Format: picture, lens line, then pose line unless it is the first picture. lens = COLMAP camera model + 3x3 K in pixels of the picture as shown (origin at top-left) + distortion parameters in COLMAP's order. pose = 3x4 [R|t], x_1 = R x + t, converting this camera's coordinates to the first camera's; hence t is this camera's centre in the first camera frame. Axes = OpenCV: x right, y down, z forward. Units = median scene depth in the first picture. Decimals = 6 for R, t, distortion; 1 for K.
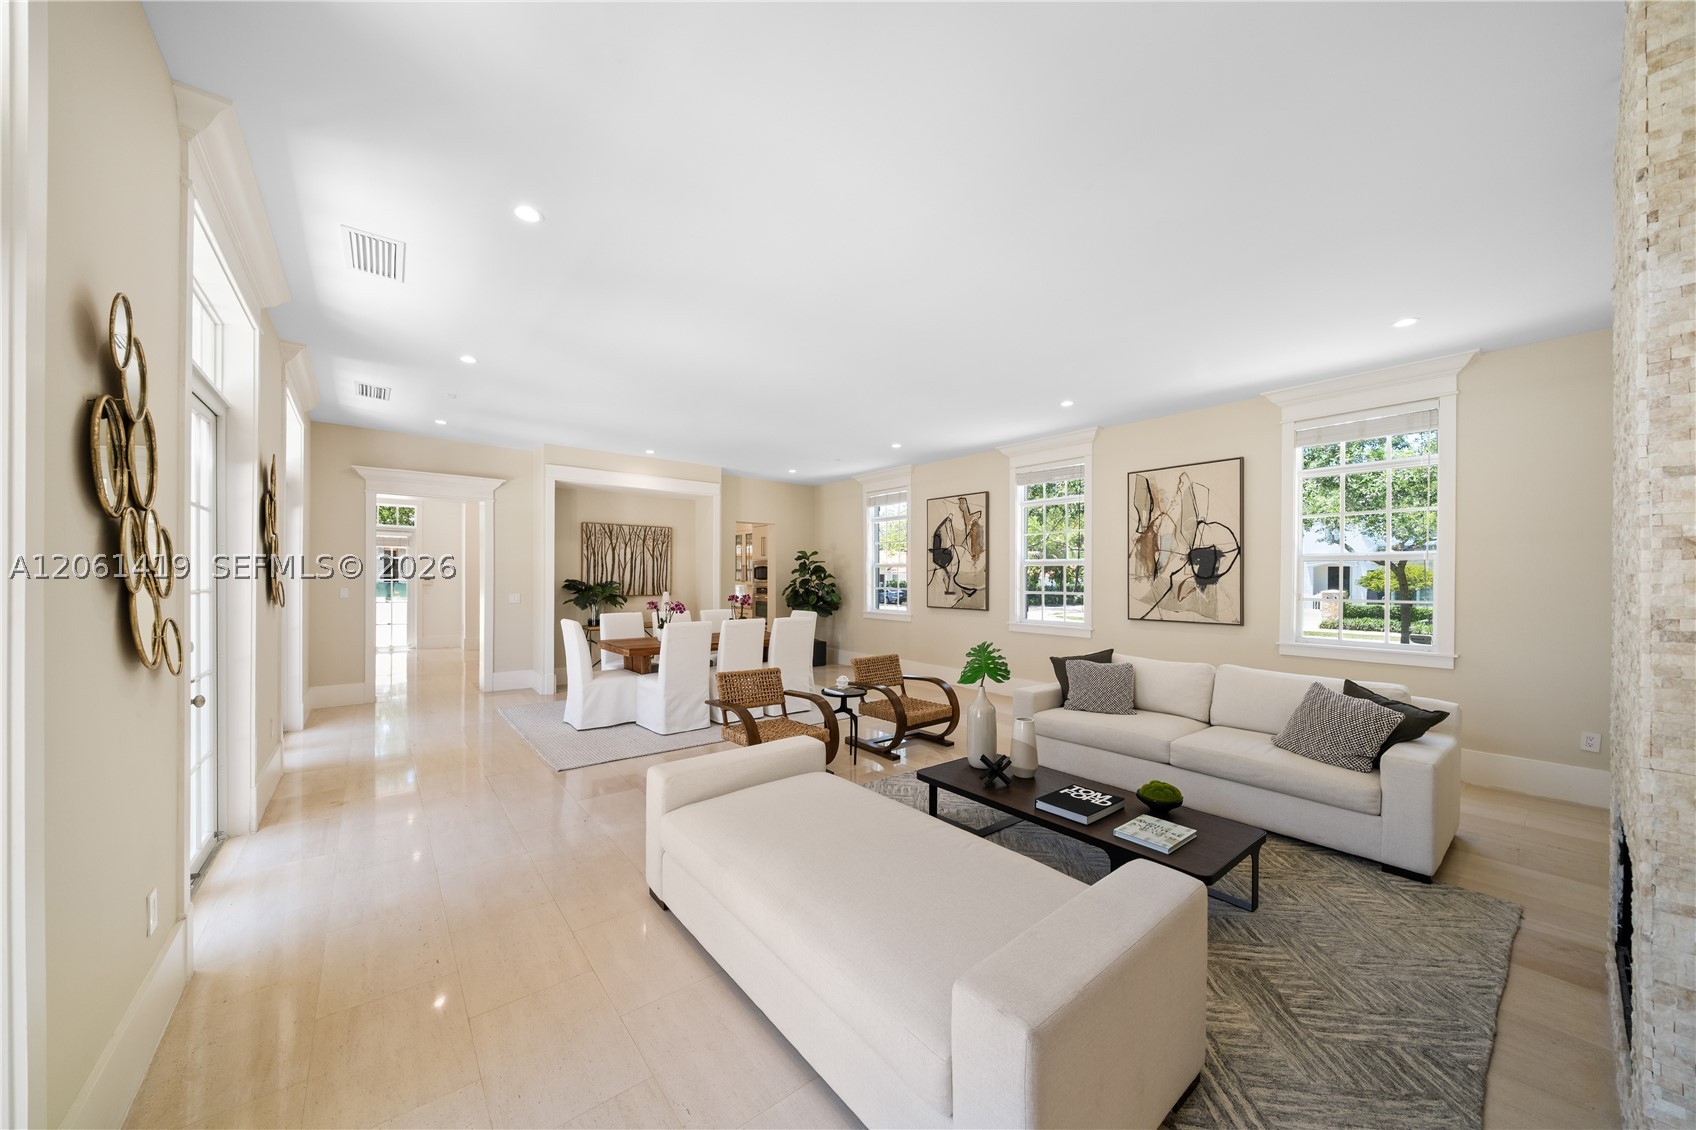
lens RADIAL K [[578.6, 0, 832.7], [0, 578.6, 578.4], [0, 0, 1]] dist [-0.004628, -0.000013]
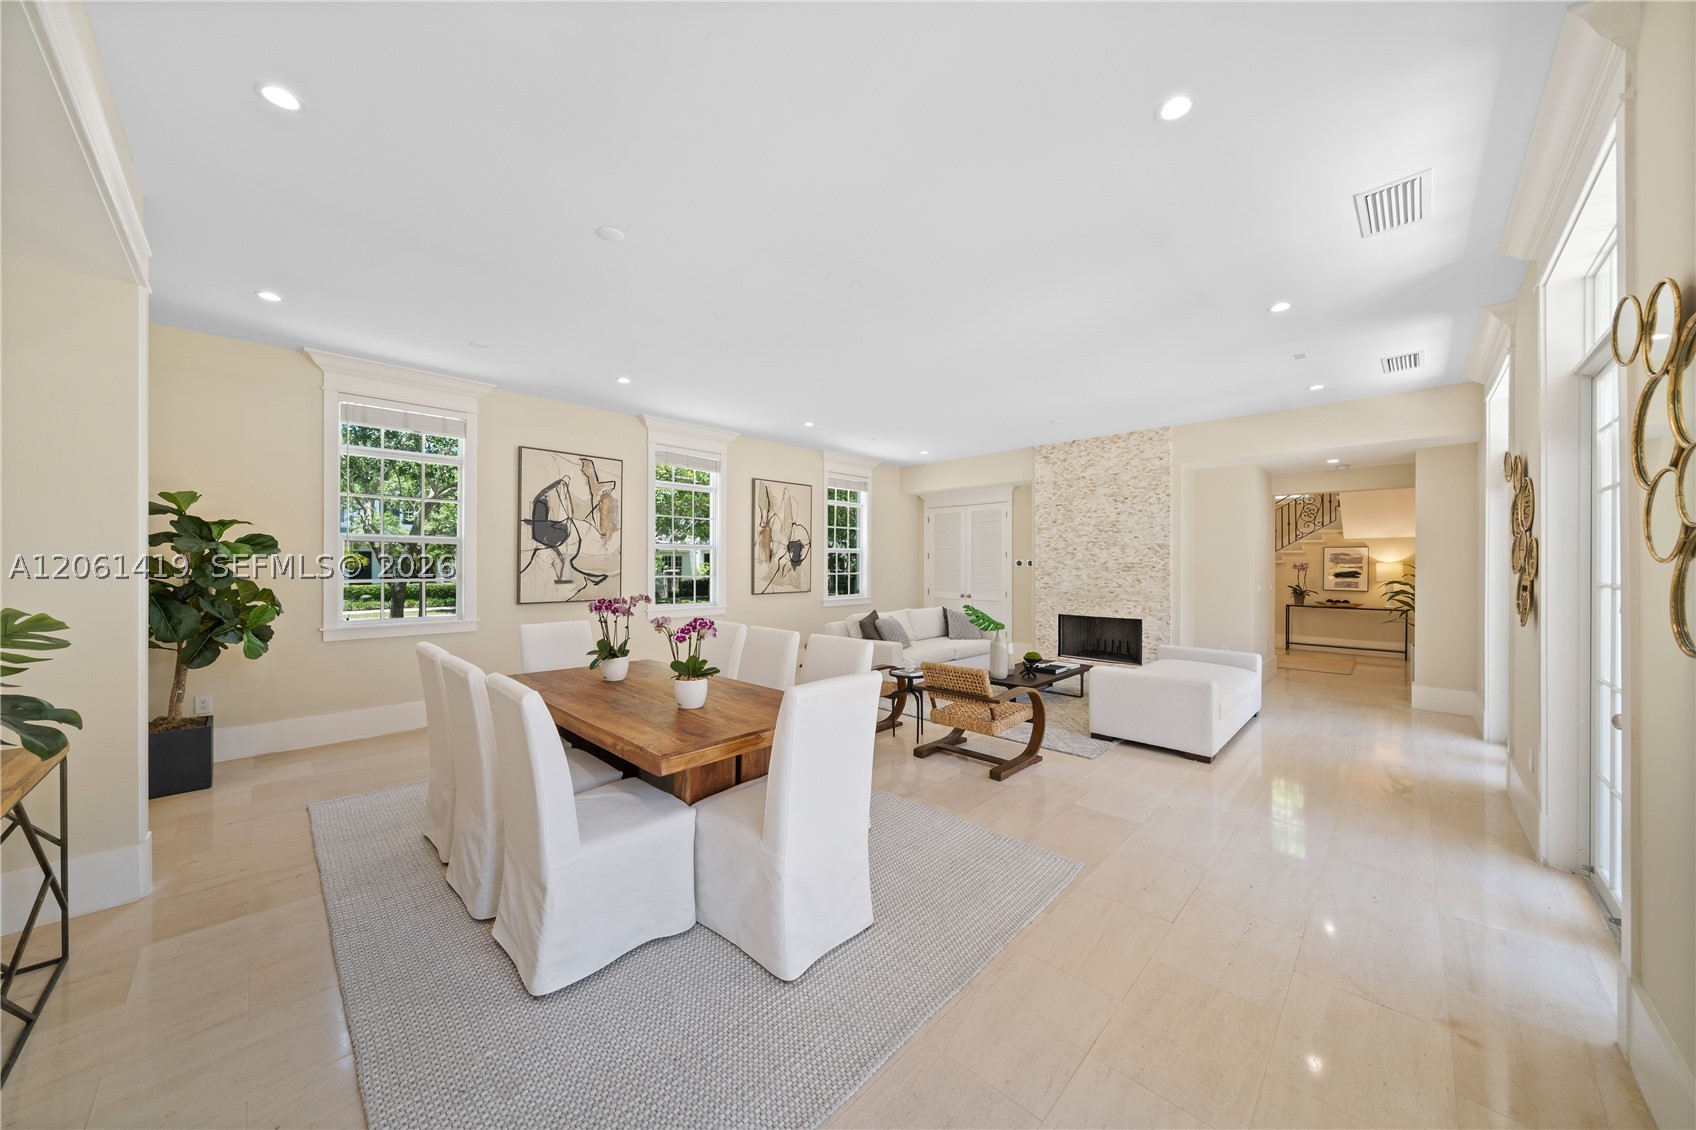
lens RADIAL K [[578.6, 0, 854.8], [0, 578.6, 563.8], [0, 0, 1]] dist [-0.004628, -0.000013]
pose [[-0.136321, -0.005803, 0.990648, -0.778687], [-0.002111, 0.999982, 0.005567, -0.003601], [-0.990662, -0.001333, -0.136331, 0.967638]]
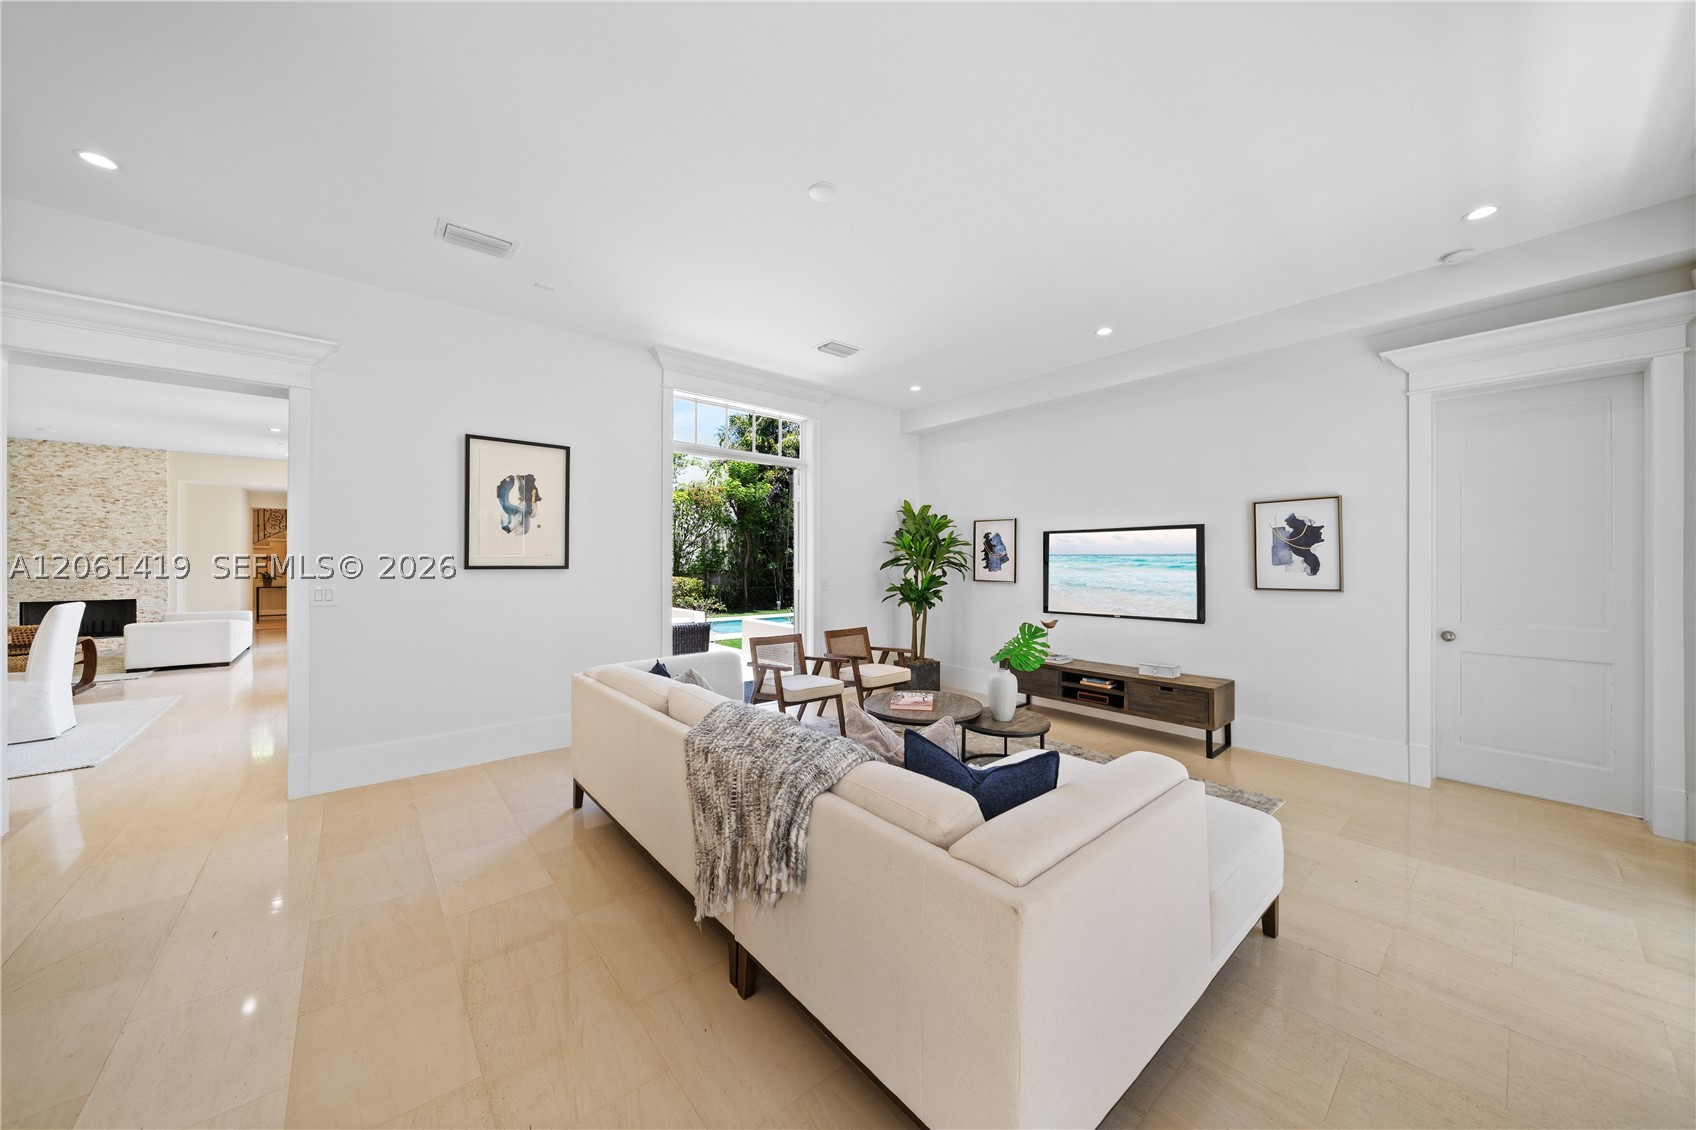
lens RADIAL K [[578.6, 0, 839.4], [0, 578.6, 562.2], [0, 0, 1]] dist [-0.004628, -0.000013]
pose [[-0.999656, -0.005914, -0.025539, -1.885185], [-0.005992, 0.999978, 0.002988, 0.013274], [0.025521, 0.003140, -0.999669, 2.246170]]
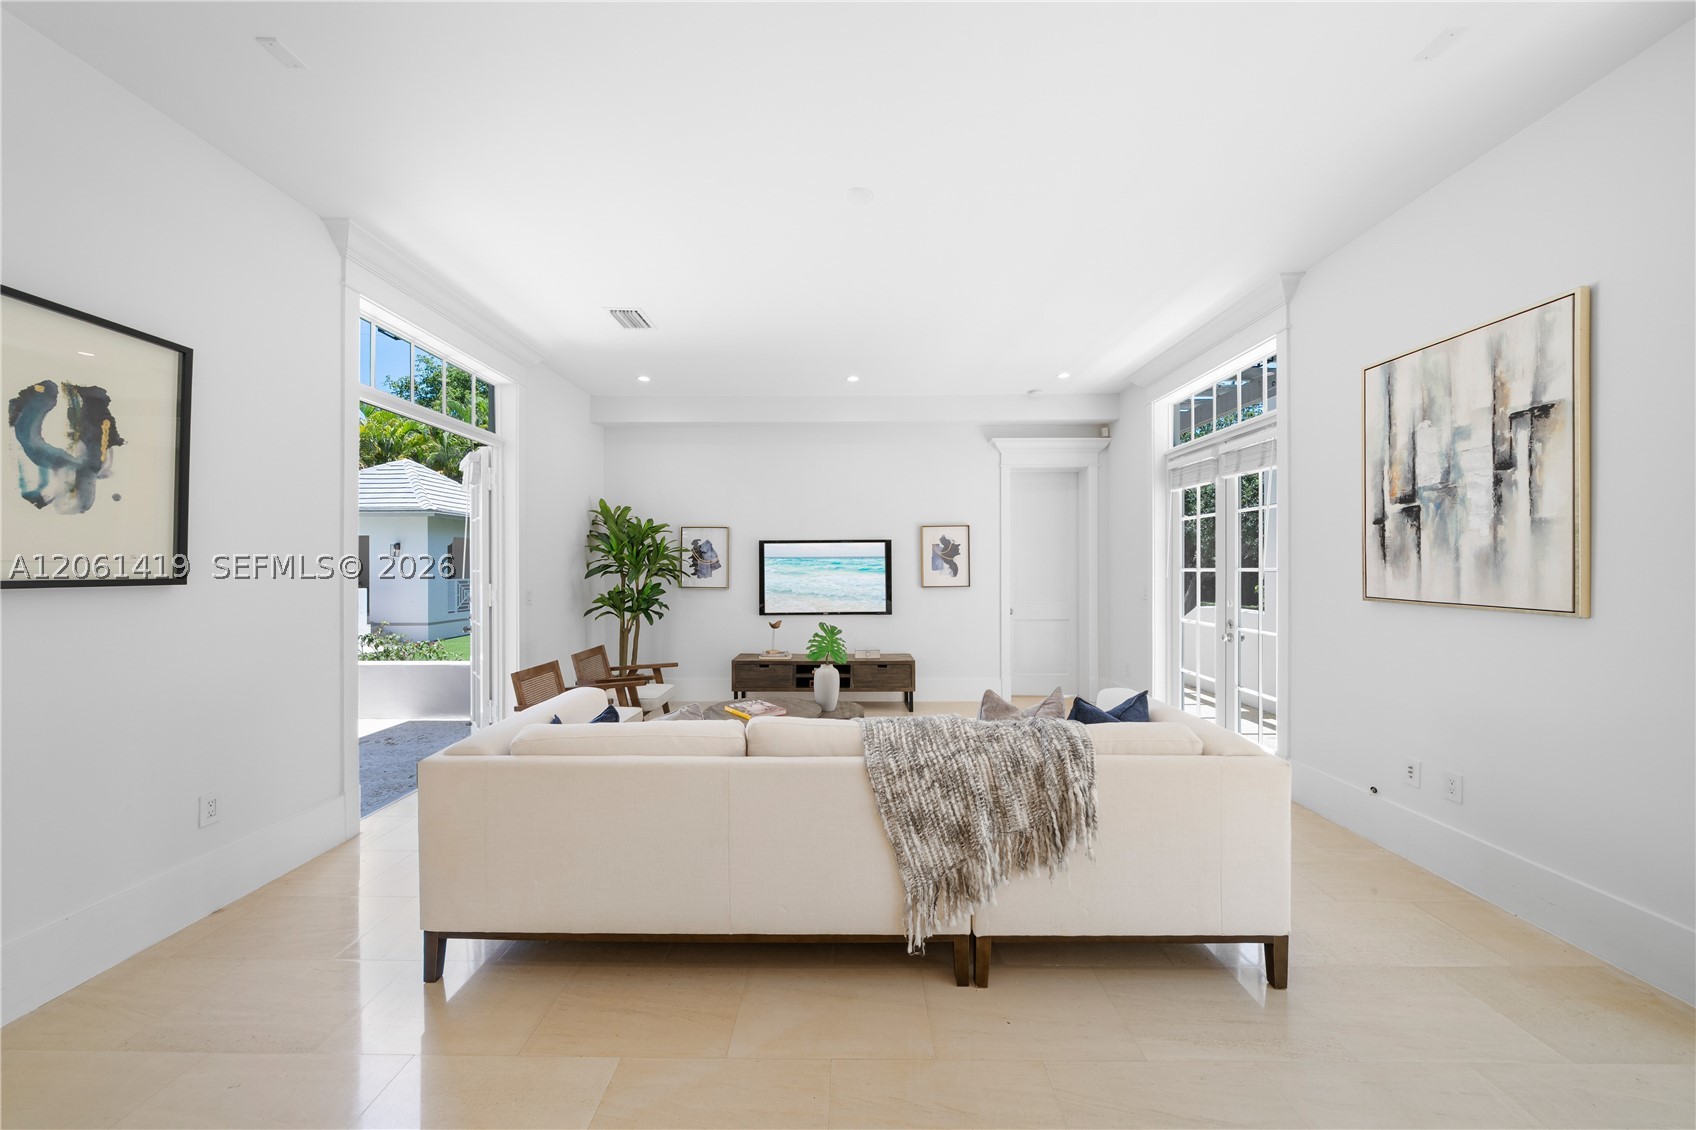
lens RADIAL K [[578.6, 0, 845.6], [0, 578.6, 570.5], [0, 0, 1]] dist [-0.004628, -0.000013]
pose [[-0.631031, -0.000216, -0.775757, -1.286501], [-0.002594, 0.999995, 0.001832, 0.016358], [0.775753, 0.003169, -0.631029, 1.952728]]
